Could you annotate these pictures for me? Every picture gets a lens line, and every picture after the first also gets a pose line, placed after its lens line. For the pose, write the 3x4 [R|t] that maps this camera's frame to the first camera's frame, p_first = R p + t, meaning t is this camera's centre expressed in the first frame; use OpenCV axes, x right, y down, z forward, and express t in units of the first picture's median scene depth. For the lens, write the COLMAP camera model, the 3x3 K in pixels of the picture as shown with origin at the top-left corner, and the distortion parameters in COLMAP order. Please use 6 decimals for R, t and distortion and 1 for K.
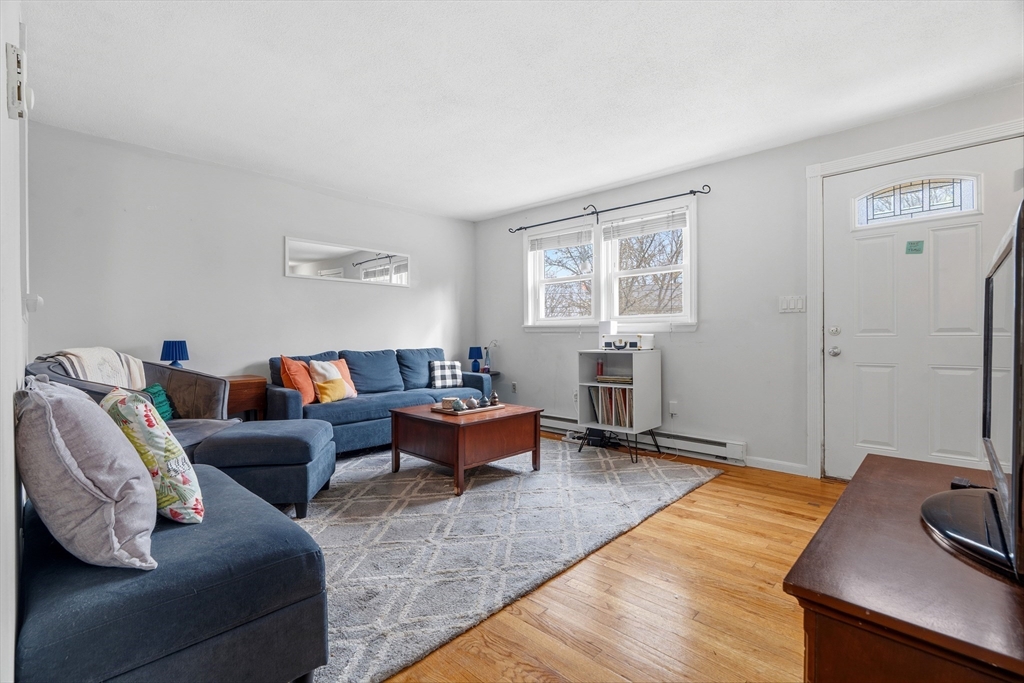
lens RADIAL K [[463.2, 0, 508.7], [0, 463.2, 340.0], [0, 0, 1]] dist [-0.000940, 0.000051]
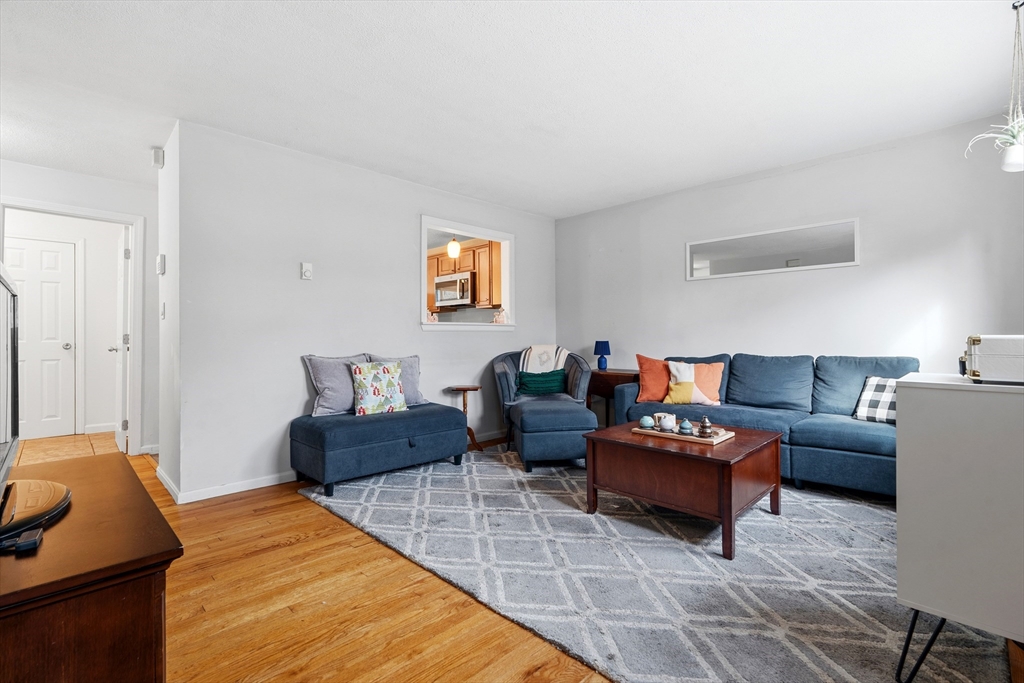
lens RADIAL K [[463.2, 0, 508.7], [0, 463.2, 340.0], [0, 0, 1]] dist [-0.000940, 0.000051]
pose [[-0.028985, 0.010519, -0.999525, 0.845846], [-0.000026, 0.999945, 0.010524, -0.020841], [0.999580, 0.000331, -0.028983, 0.895195]]
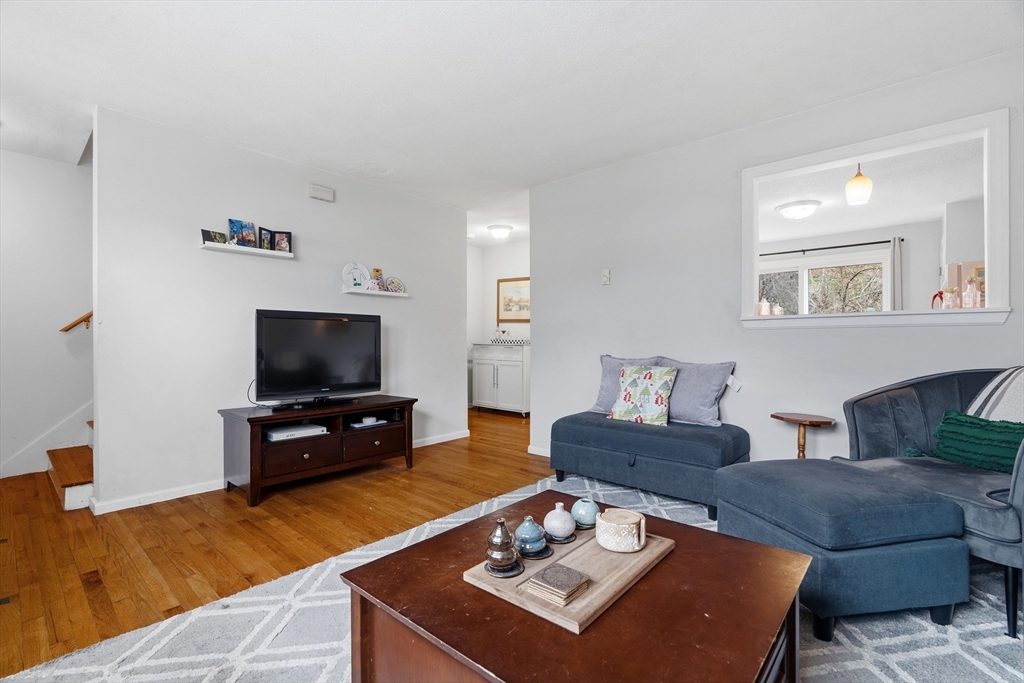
lens RADIAL K [[463.2, 0, 508.7], [0, 463.2, 340.0], [0, 0, 1]] dist [-0.000940, 0.000051]
pose [[-0.999038, 0.006519, -0.043375, -0.035044], [0.006401, 0.999975, 0.002856, -0.016306], [0.043393, 0.002575, -0.999055, 1.637843]]
